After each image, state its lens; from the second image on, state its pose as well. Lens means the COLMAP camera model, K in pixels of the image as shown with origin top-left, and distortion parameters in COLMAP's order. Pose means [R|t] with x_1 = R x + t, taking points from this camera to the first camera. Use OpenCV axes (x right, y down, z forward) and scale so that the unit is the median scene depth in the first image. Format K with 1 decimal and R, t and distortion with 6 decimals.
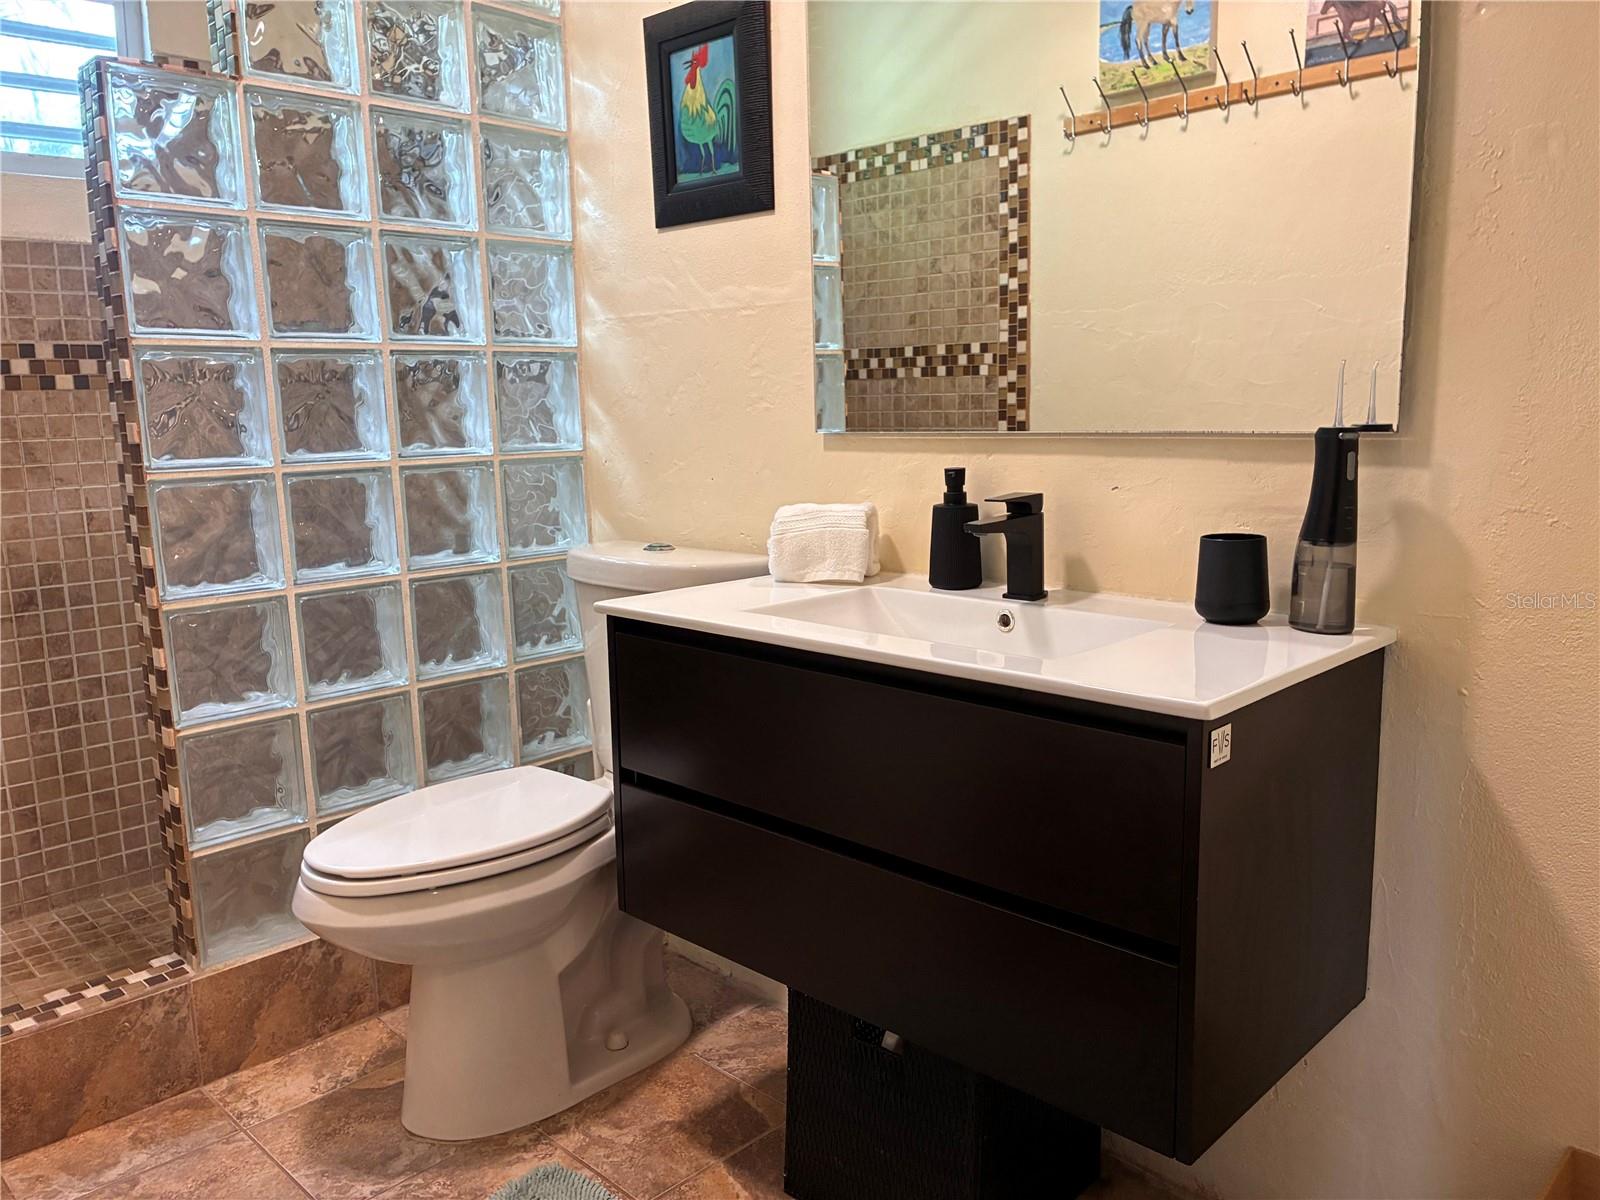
lens RADIAL K [[1220.9, 0, 797.6], [0, 1220.9, 601.0], [0, 0, 1]] dist [0.011416, -0.011037]
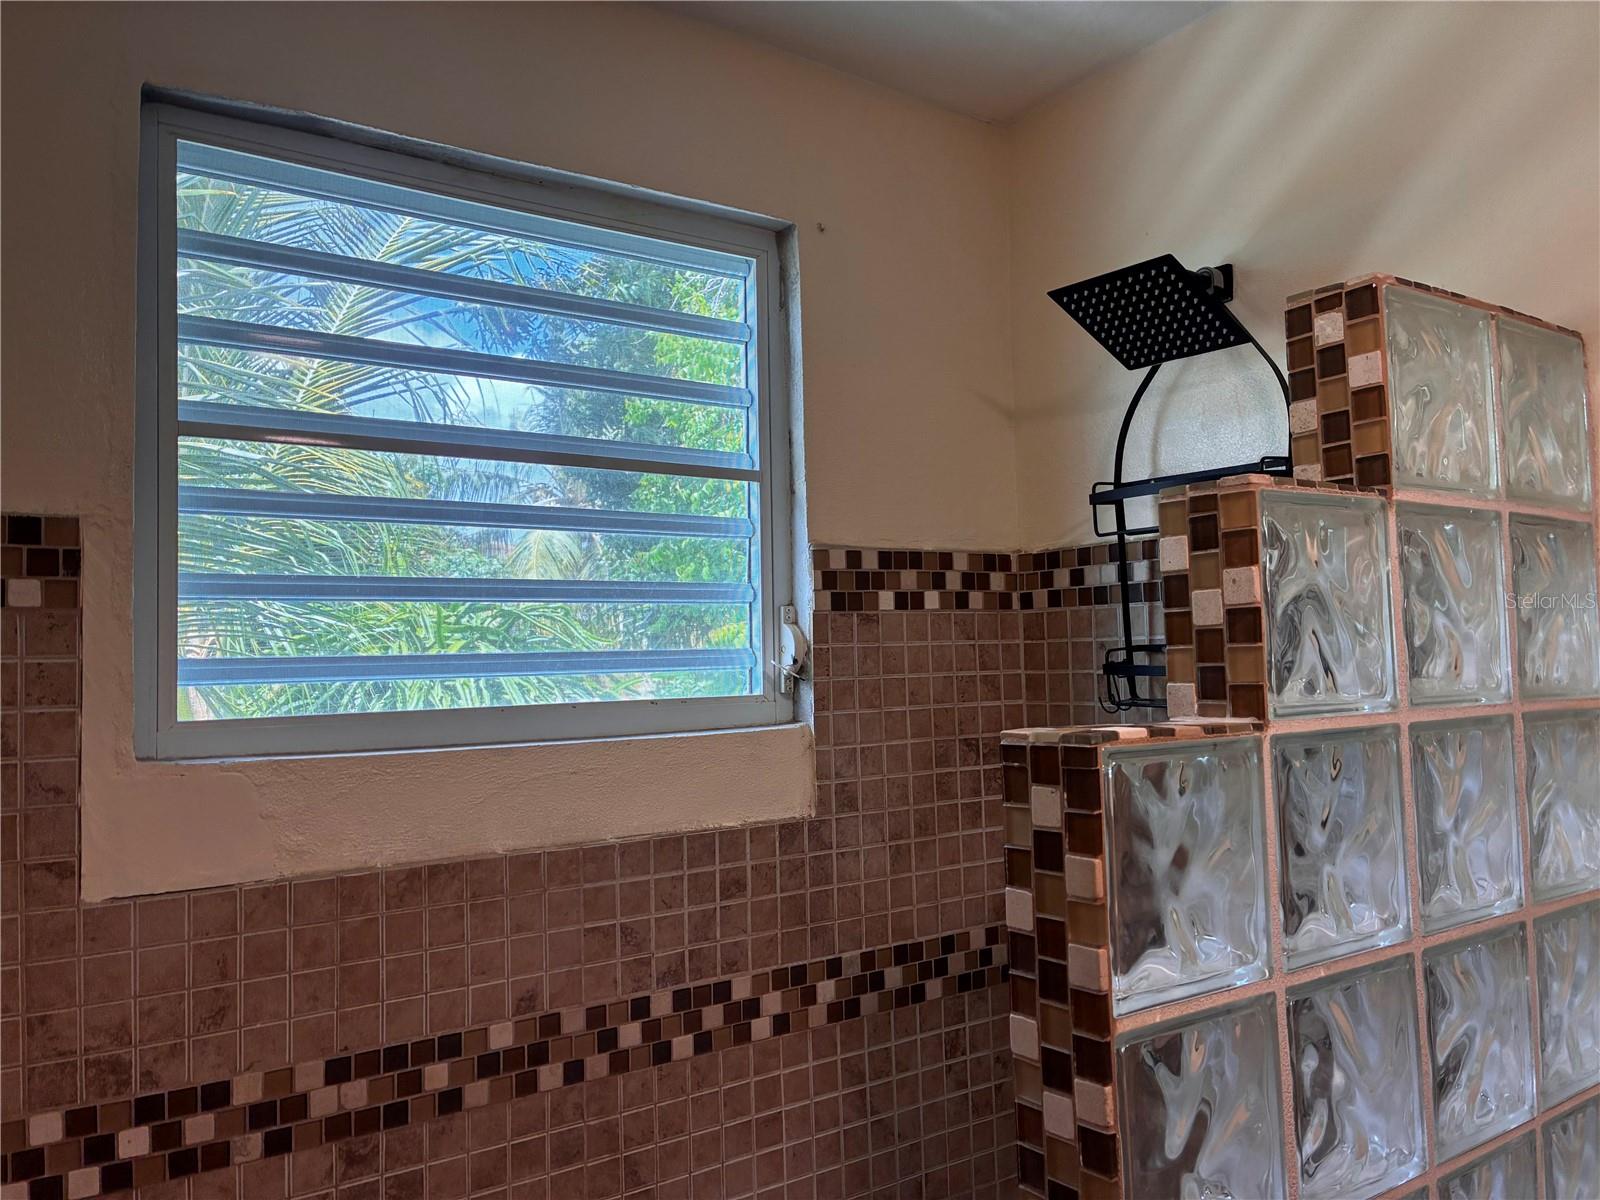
lens RADIAL K [[1220.9, 0, 802.2], [0, 1220.9, 600.5], [0, 0, 1]] dist [0.011416, -0.011037]
pose [[0.984165, -0.022376, -0.175837, -0.422237], [-0.015583, 0.977238, -0.211575, -0.277198], [0.176568, 0.210965, 0.961414, 0.343112]]
